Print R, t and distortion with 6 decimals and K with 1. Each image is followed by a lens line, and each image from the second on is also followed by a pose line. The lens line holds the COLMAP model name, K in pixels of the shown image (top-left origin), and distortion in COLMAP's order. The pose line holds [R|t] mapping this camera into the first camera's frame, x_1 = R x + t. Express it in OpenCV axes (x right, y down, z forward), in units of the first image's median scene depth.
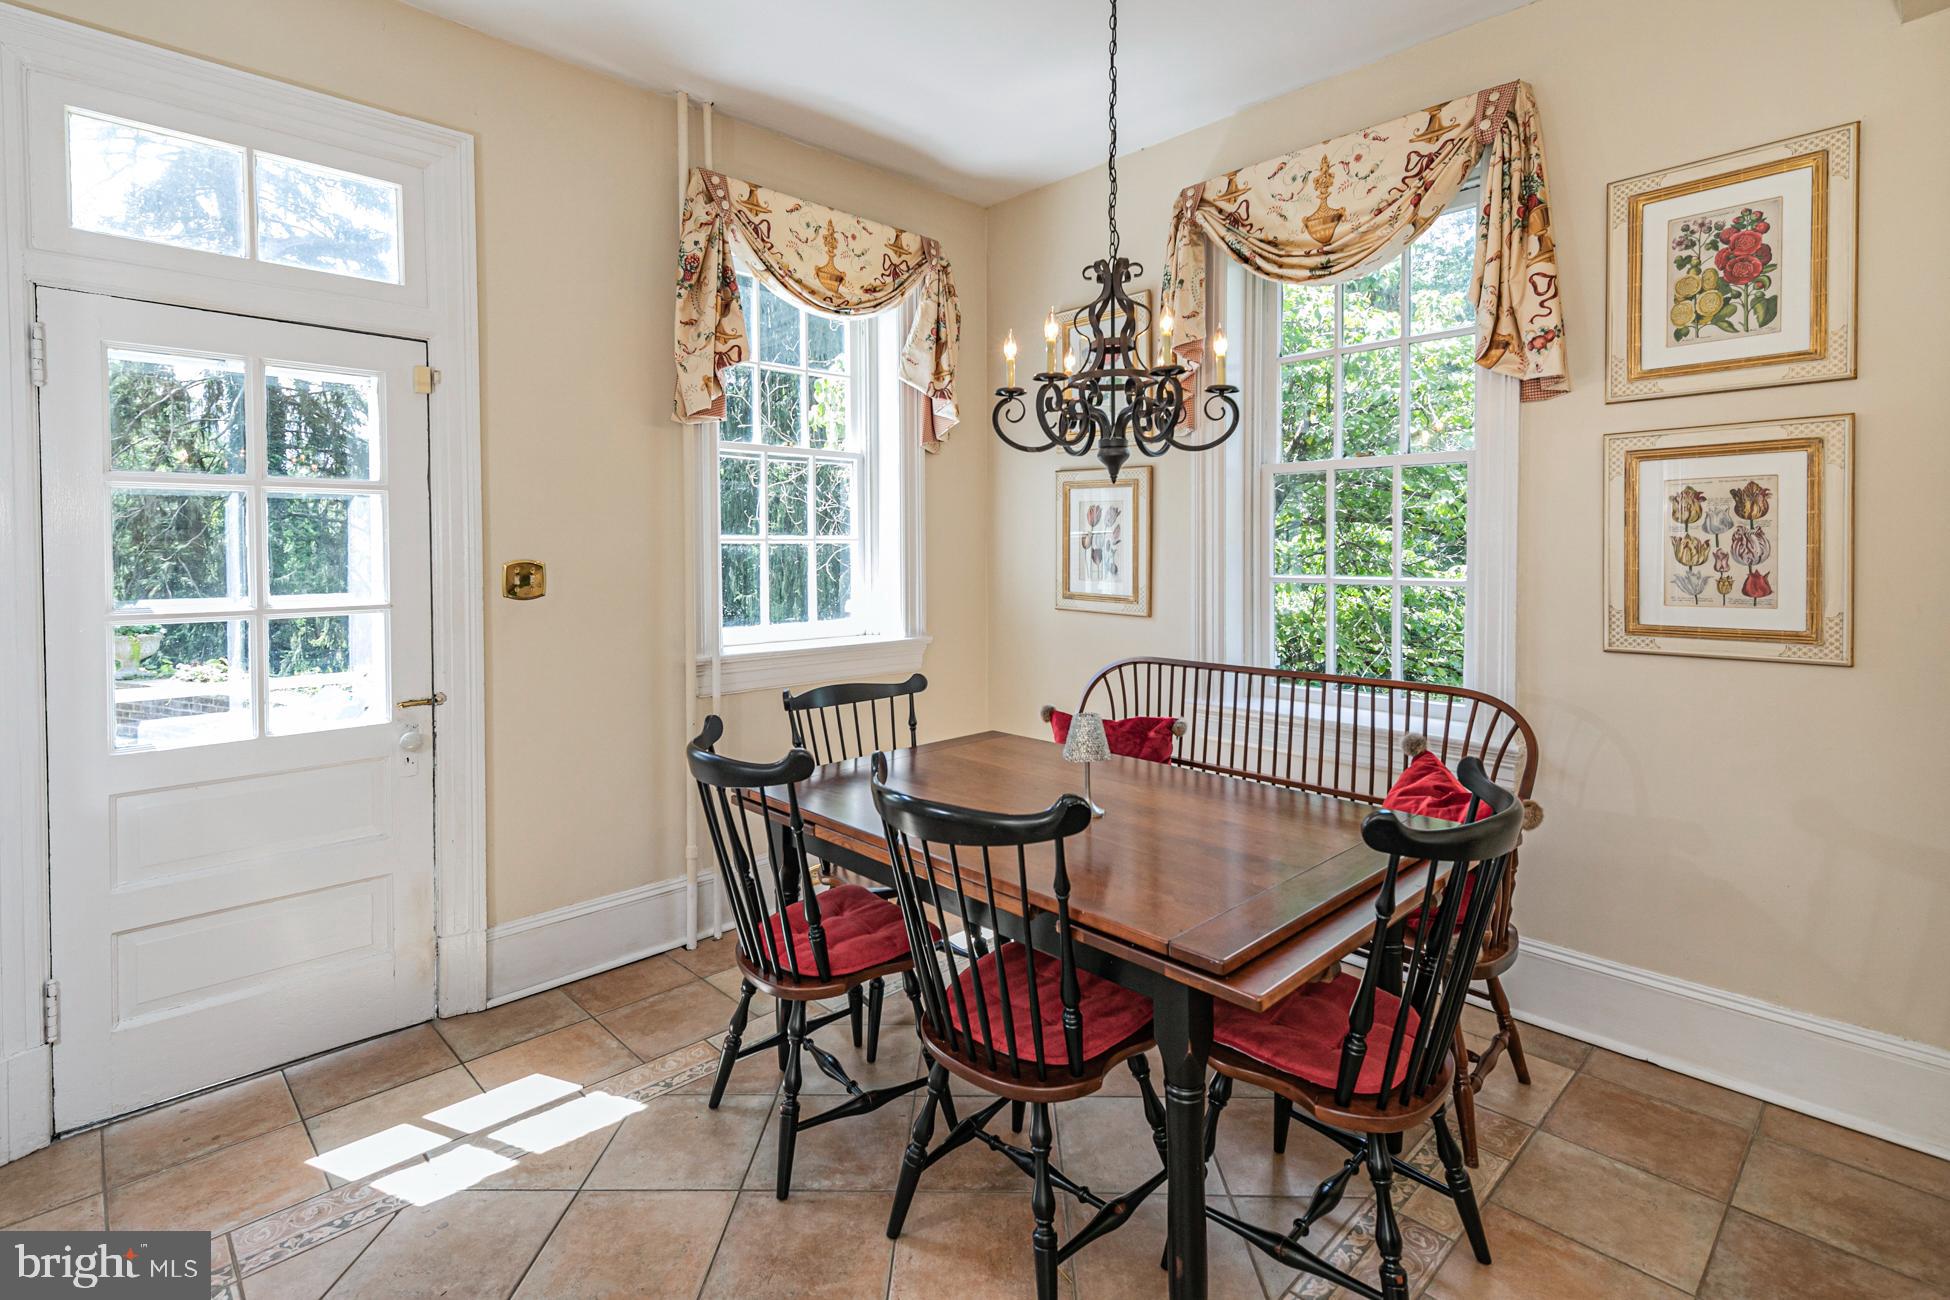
lens RADIAL K [[934.8, 0, 964.5], [0, 934.8, 557.1], [0, 0, 1]] dist [0.029874, -0.006939]
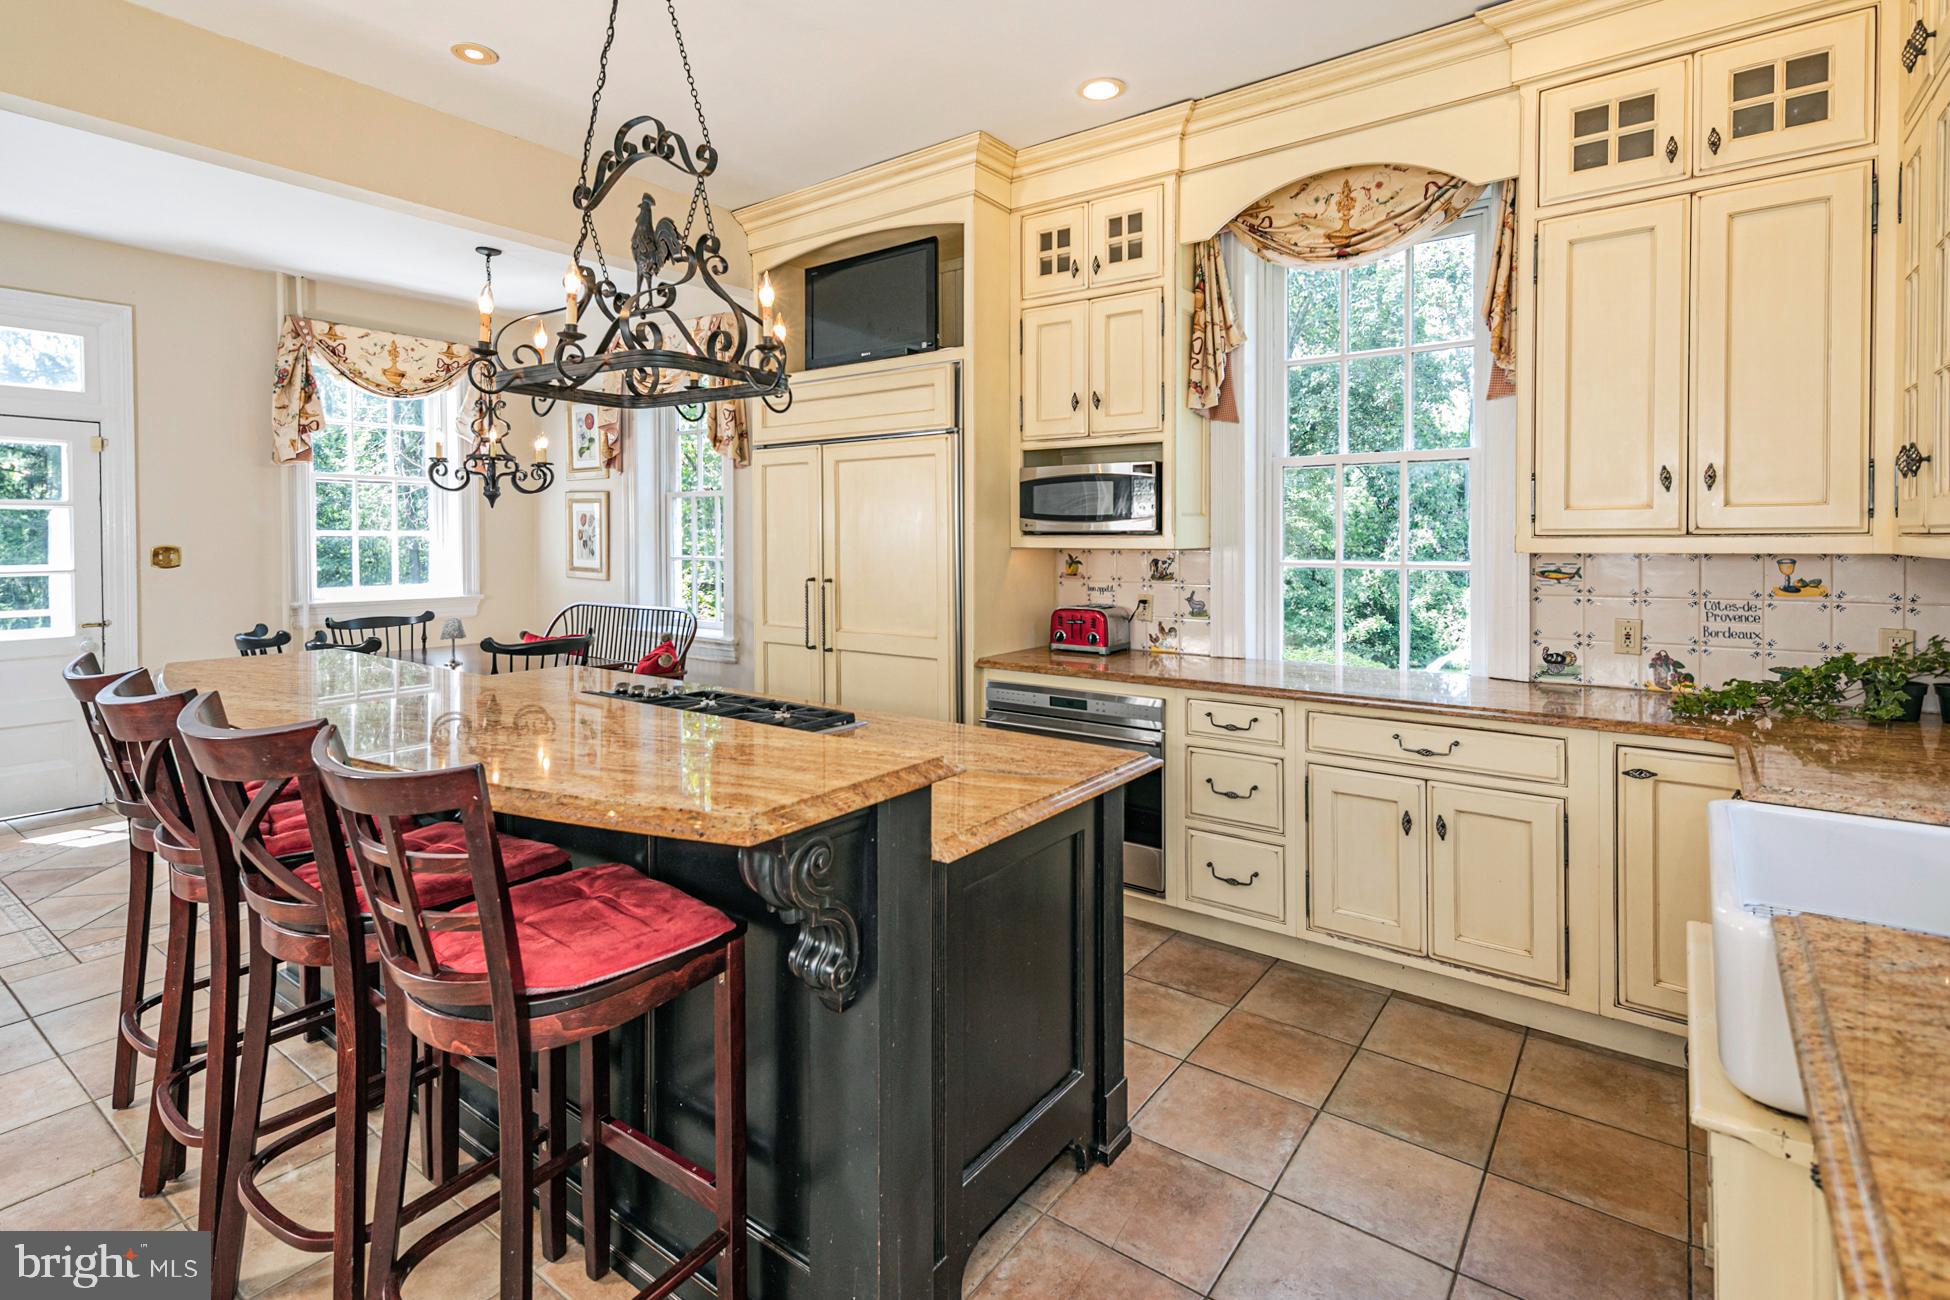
lens RADIAL K [[934.8, 0, 969.0], [0, 934.8, 545.0], [0, 0, 1]] dist [0.029874, -0.006939]
pose [[0.984820, 0.002758, 0.173556, 0.657081], [-0.002971, 0.999995, 0.000968, -0.003955], [-0.173552, -0.001469, 0.984824, -0.944622]]
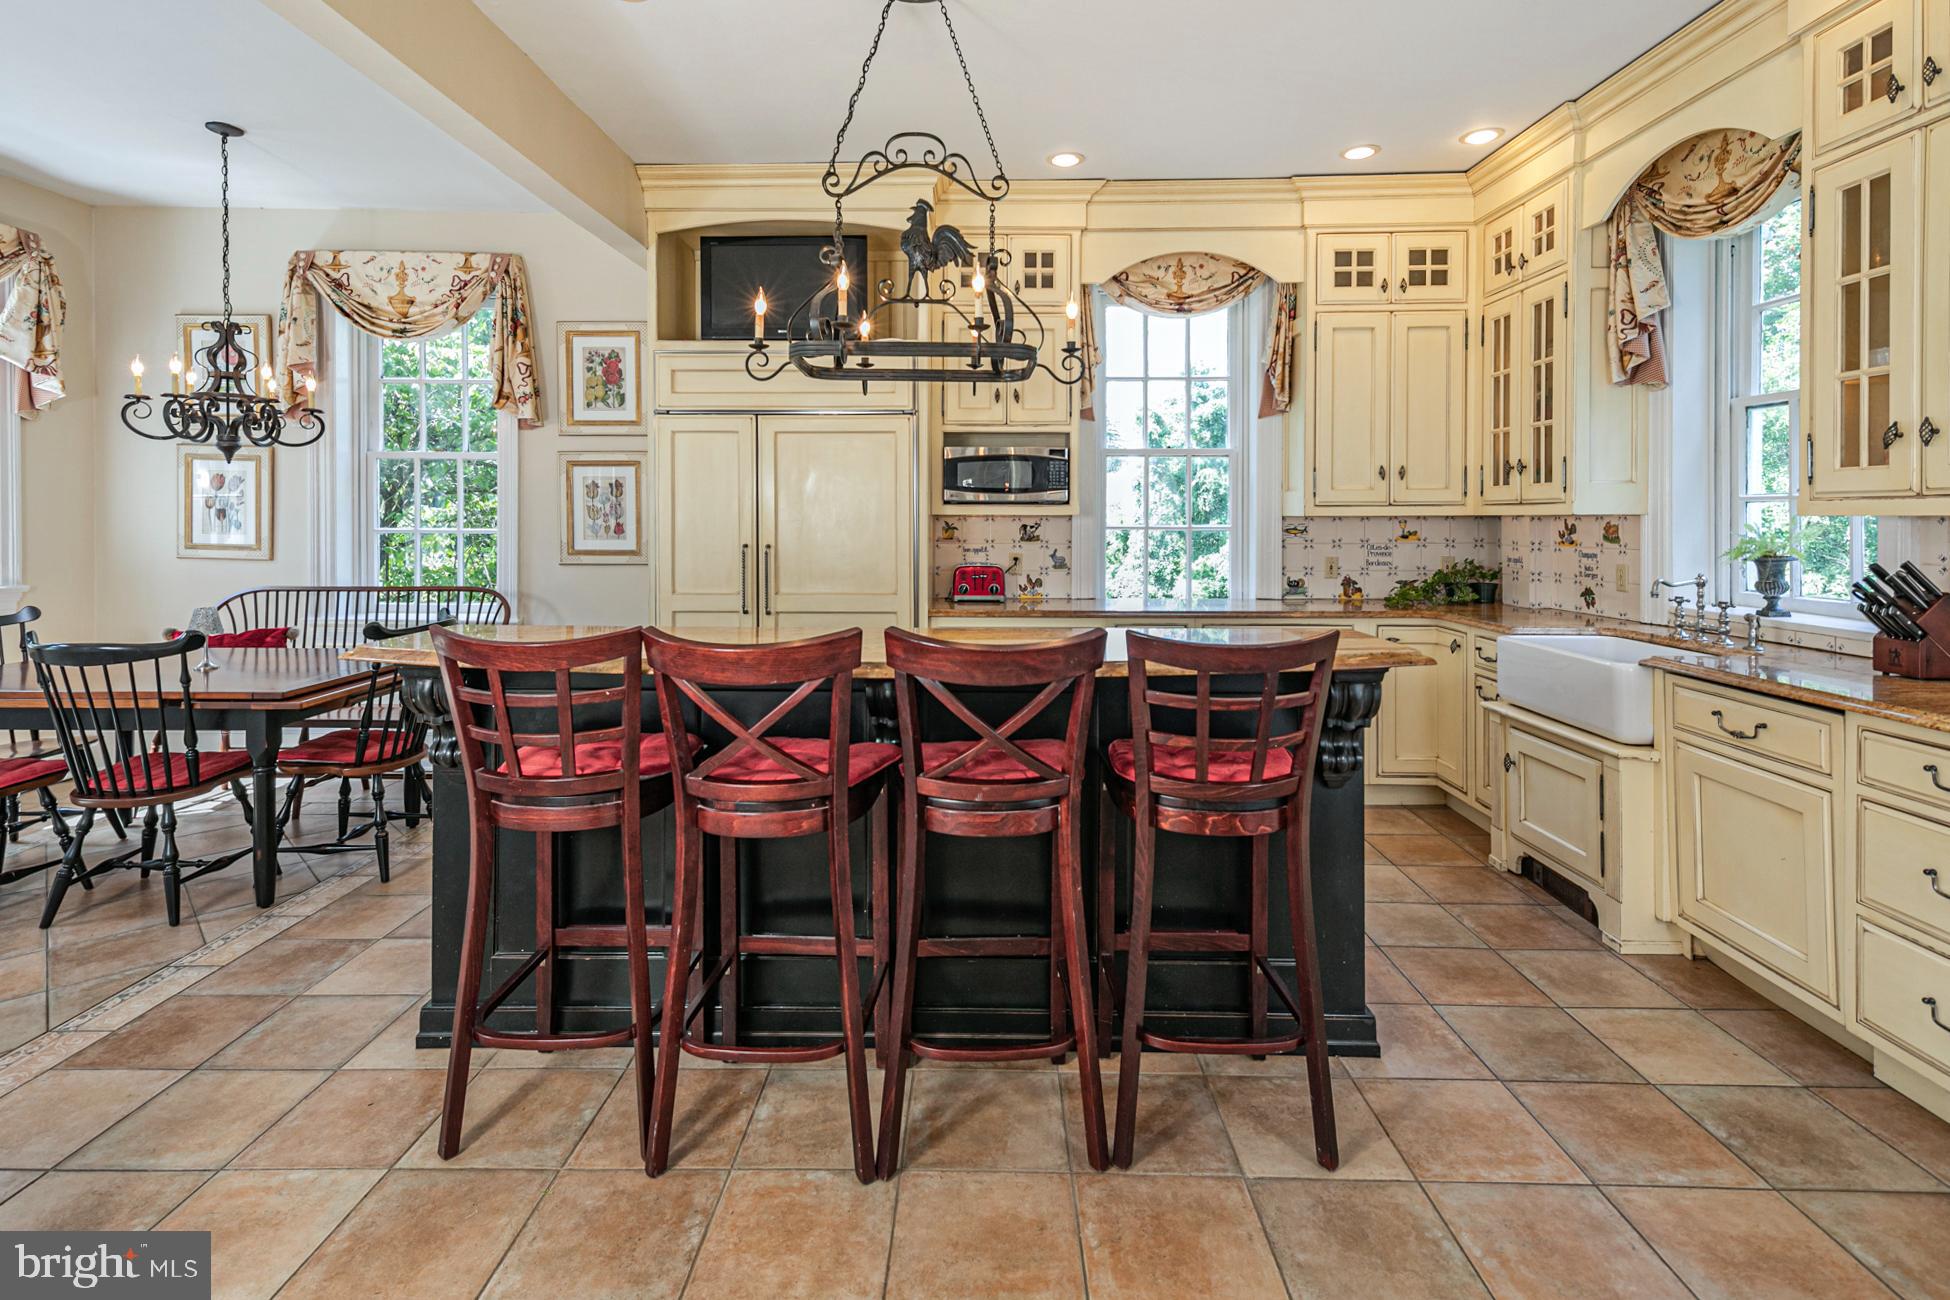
lens RADIAL K [[934.8, 0, 969.3], [0, 934.8, 532.2], [0, 0, 1]] dist [0.029874, -0.006939]
pose [[0.699884, -0.001474, 0.714255, -0.085147], [-0.000457, 0.999997, 0.002512, 0.024664], [-0.714256, -0.002085, 0.699881, -0.785929]]
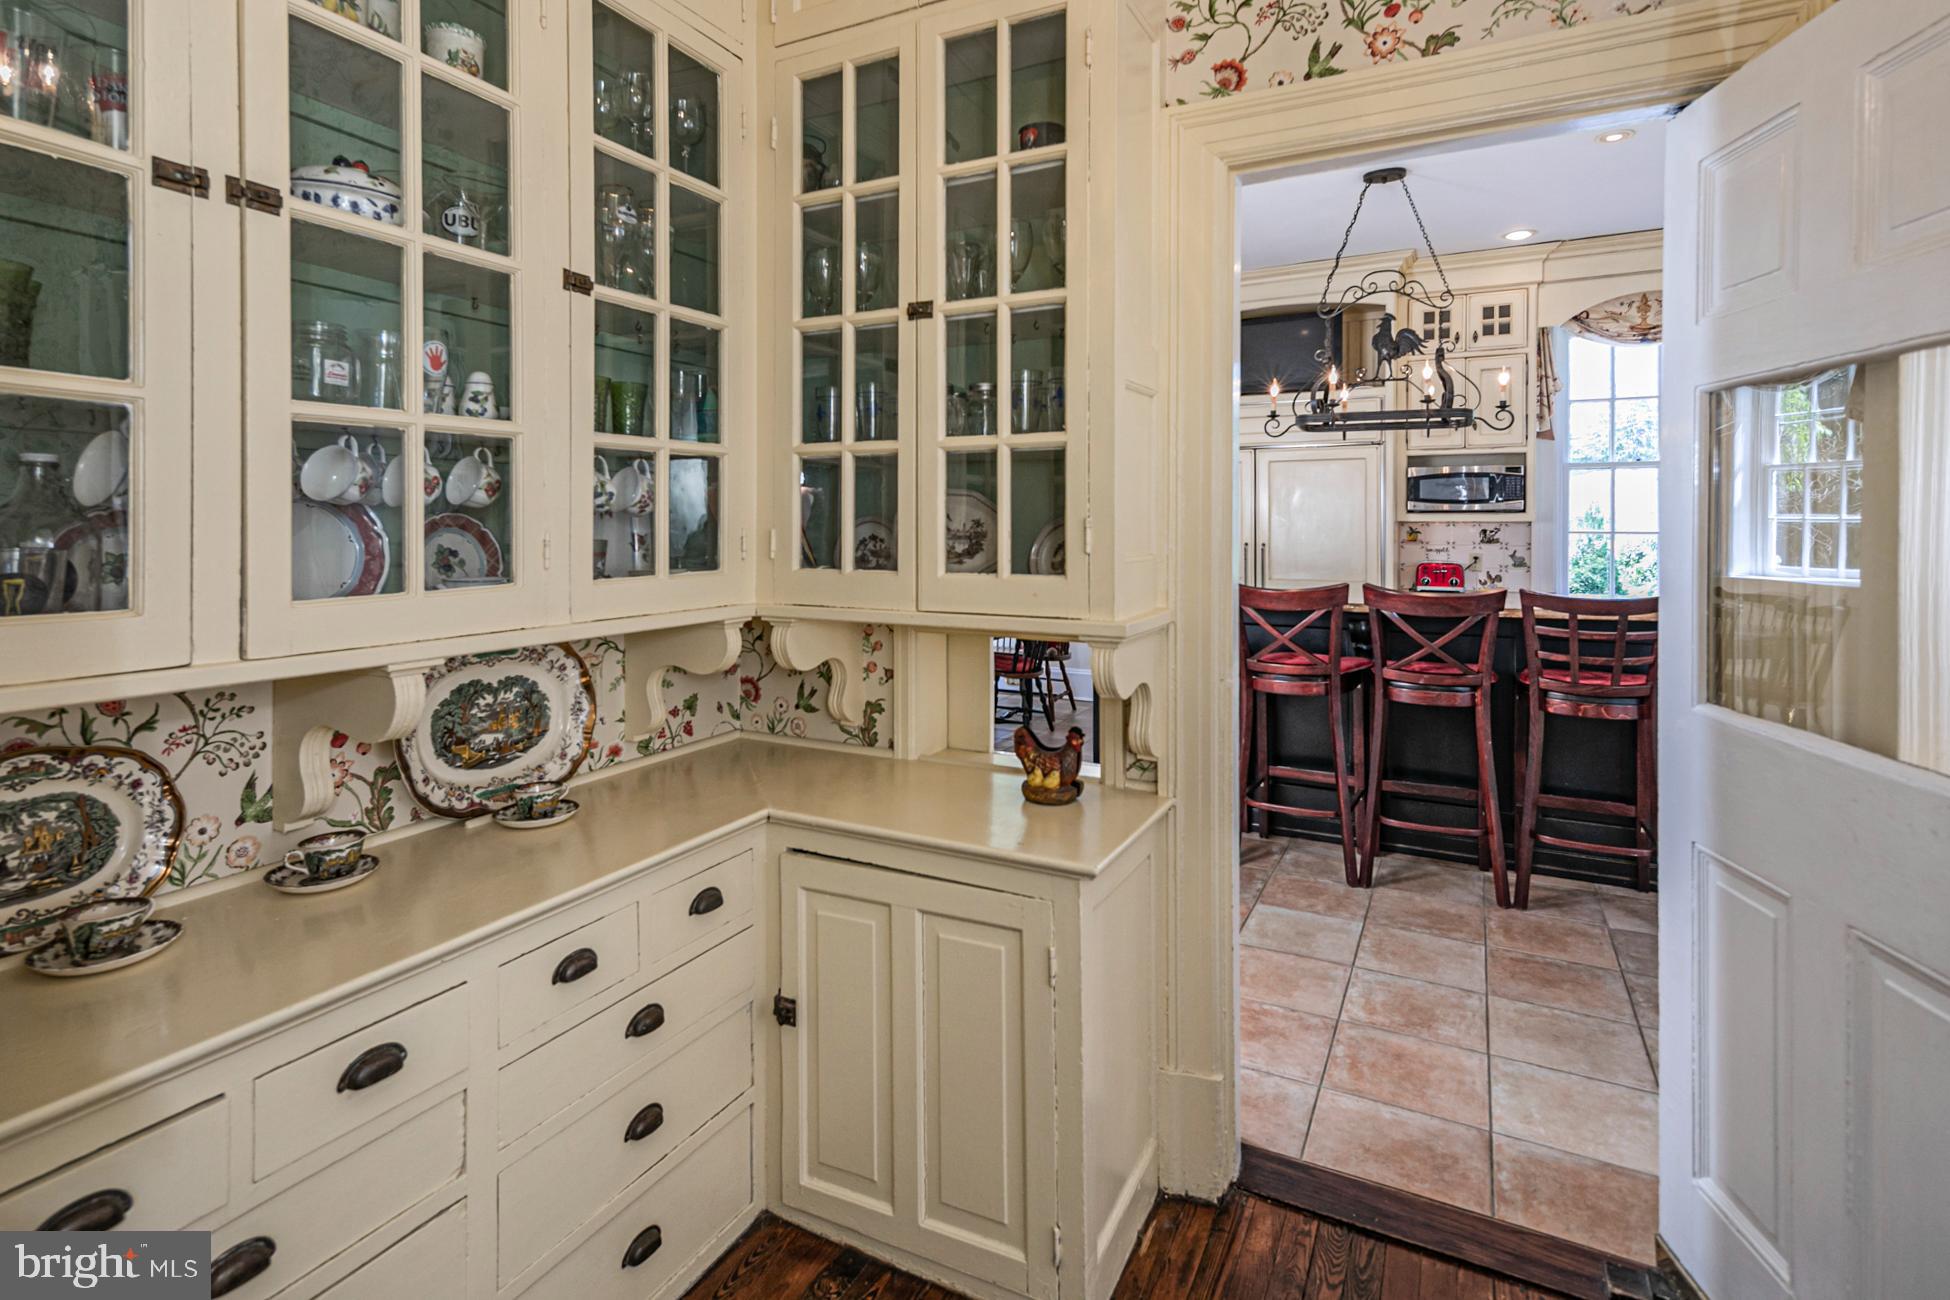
lens RADIAL K [[934.8, 0, 953.9], [0, 934.8, 520.2], [0, 0, 1]] dist [0.029874, -0.006939]
pose [[0.952525, 0.013565, 0.304159, -0.491329], [-0.009295, 0.999837, -0.015483, 0.036561], [-0.304319, 0.011921, 0.952495, -1.236048]]
